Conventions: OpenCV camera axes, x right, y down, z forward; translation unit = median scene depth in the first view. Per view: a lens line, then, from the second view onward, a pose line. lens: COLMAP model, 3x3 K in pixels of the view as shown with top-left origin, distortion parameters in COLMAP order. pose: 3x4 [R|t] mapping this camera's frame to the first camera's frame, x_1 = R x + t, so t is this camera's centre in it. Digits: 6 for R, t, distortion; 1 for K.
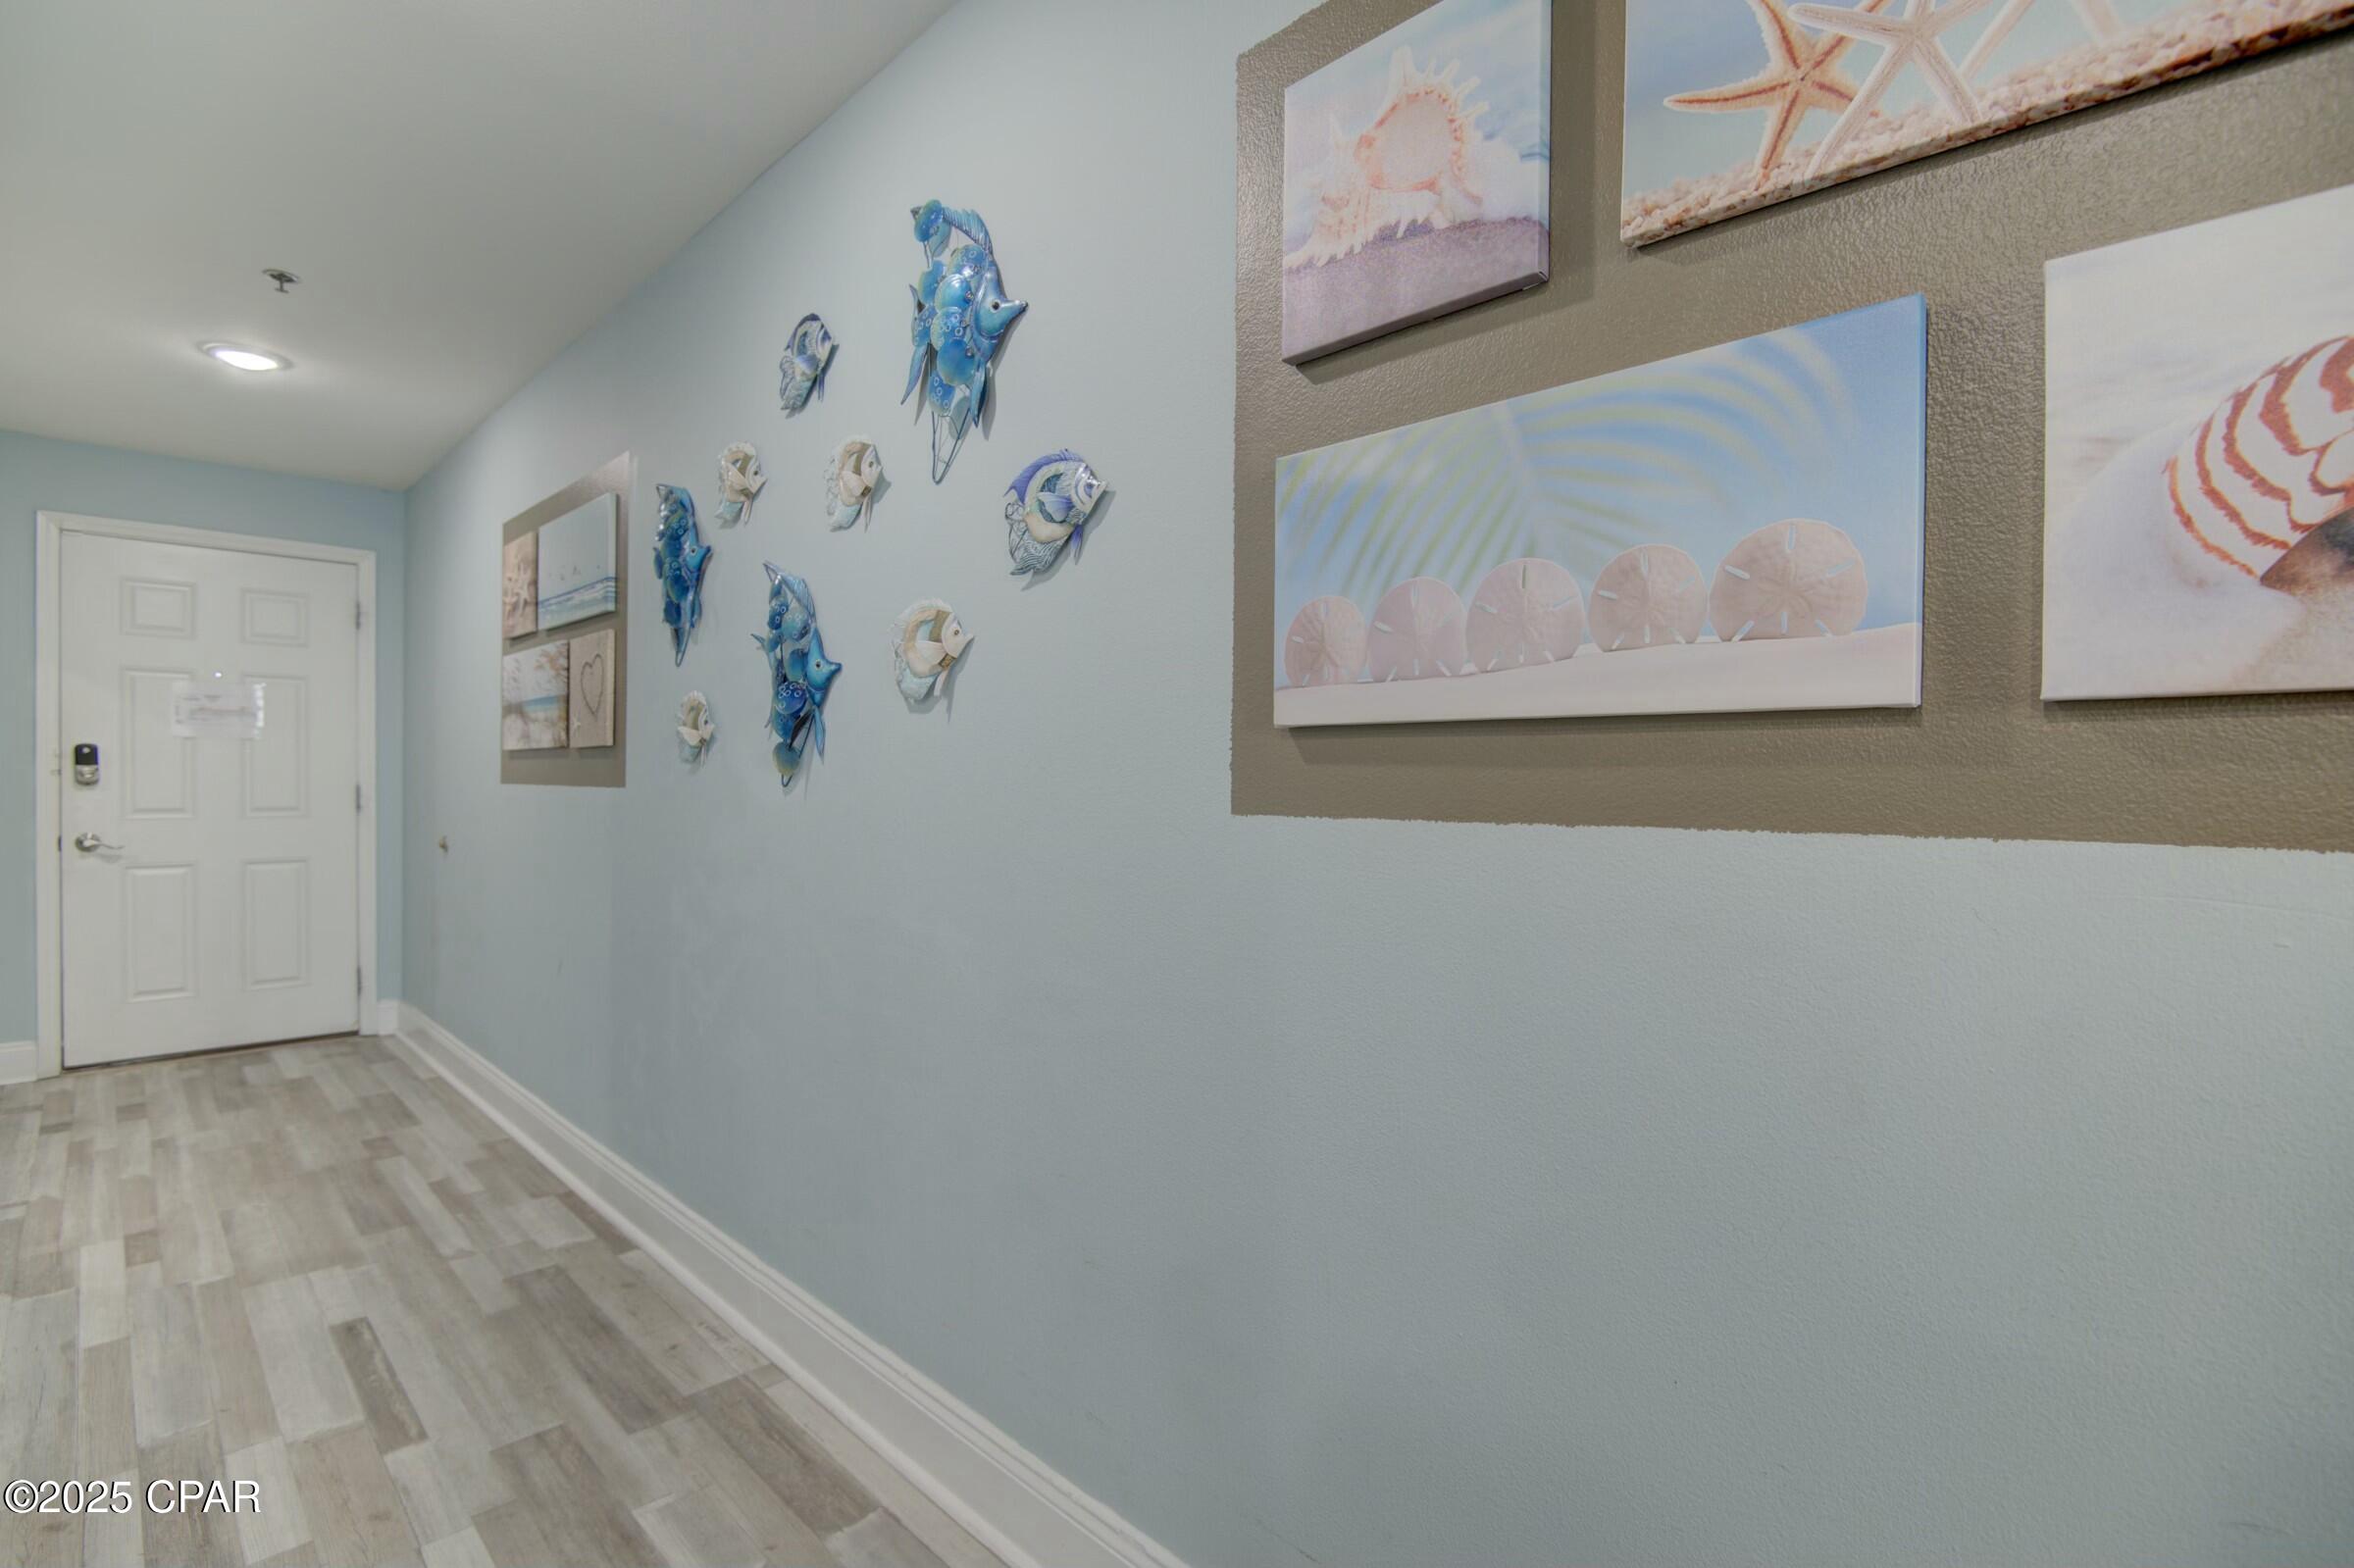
lens RADIAL K [[1082.1, 0, 1182.9], [0, 1082.1, 794.5], [0, 0, 1]] dist [0.011729, -0.012110]
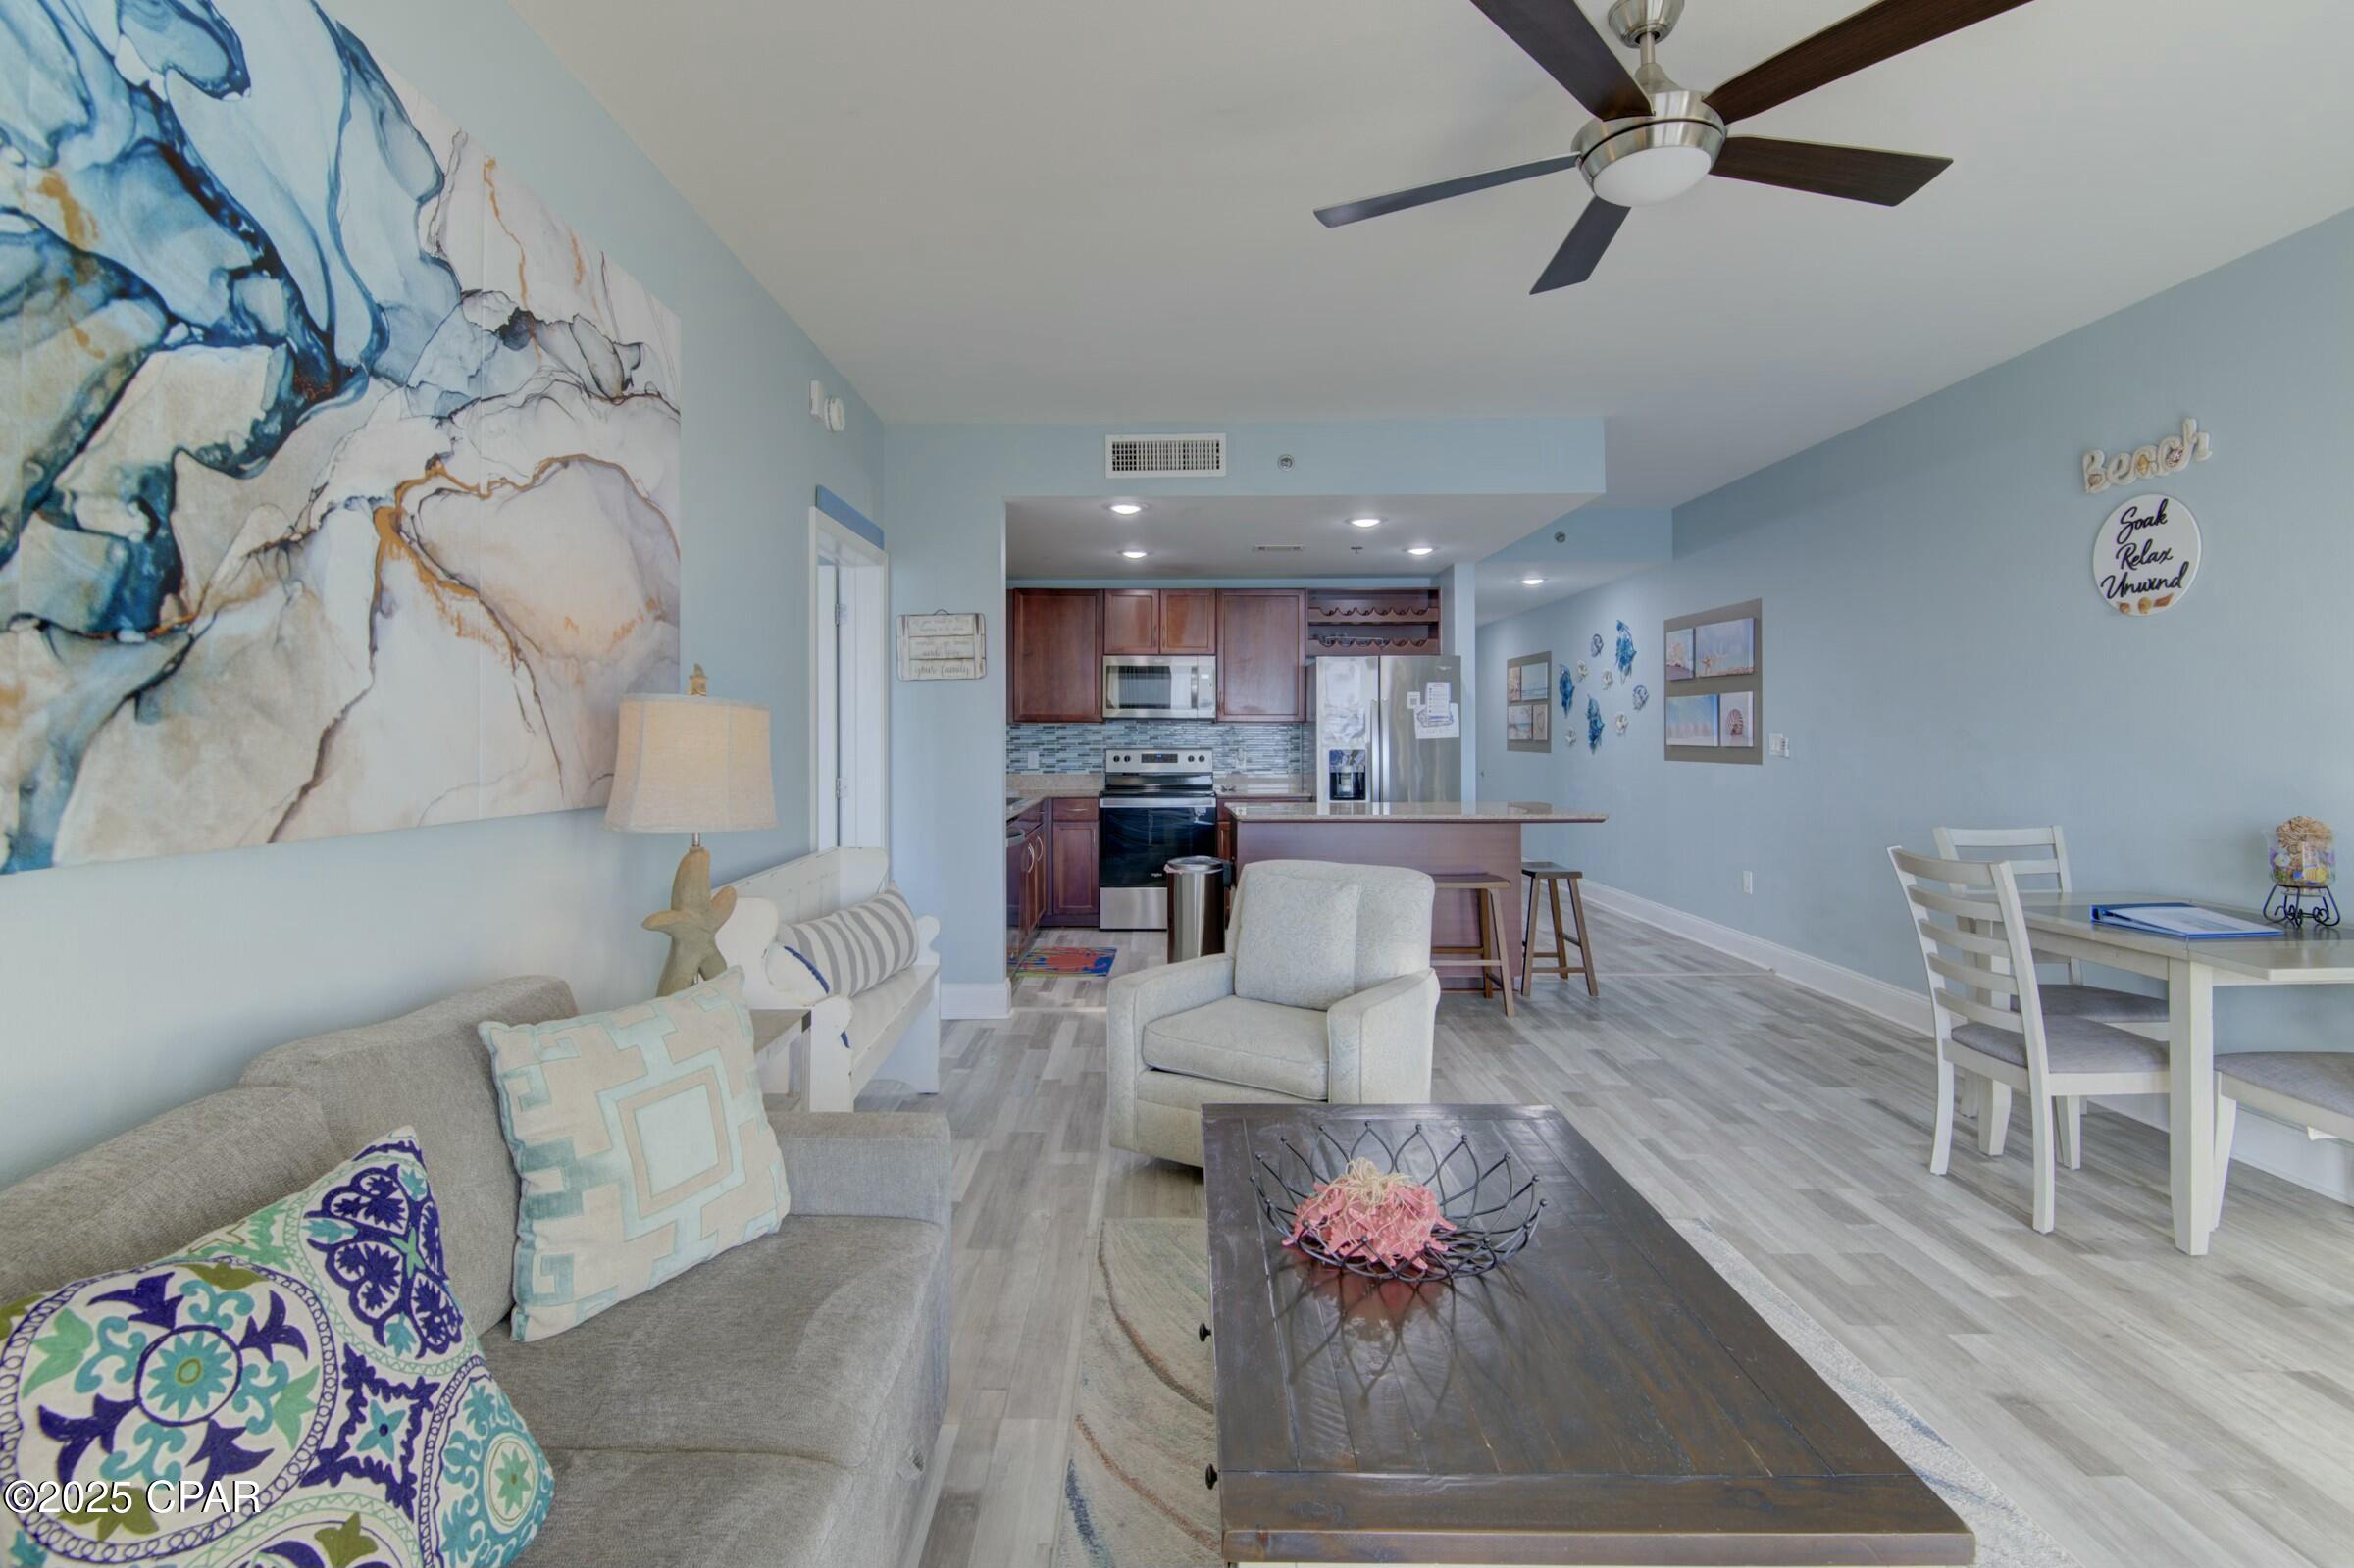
lens RADIAL K [[1082.1, 0, 1178.5], [0, 1082.1, 720.2], [0, 0, 1]] dist [0.011729, -0.012110]
pose [[0.692994, -0.020459, -0.720653, 1.546074], [0.000208, 0.999603, -0.028178, -0.021415], [0.720943, 0.019377, 0.692723, -3.048530]]
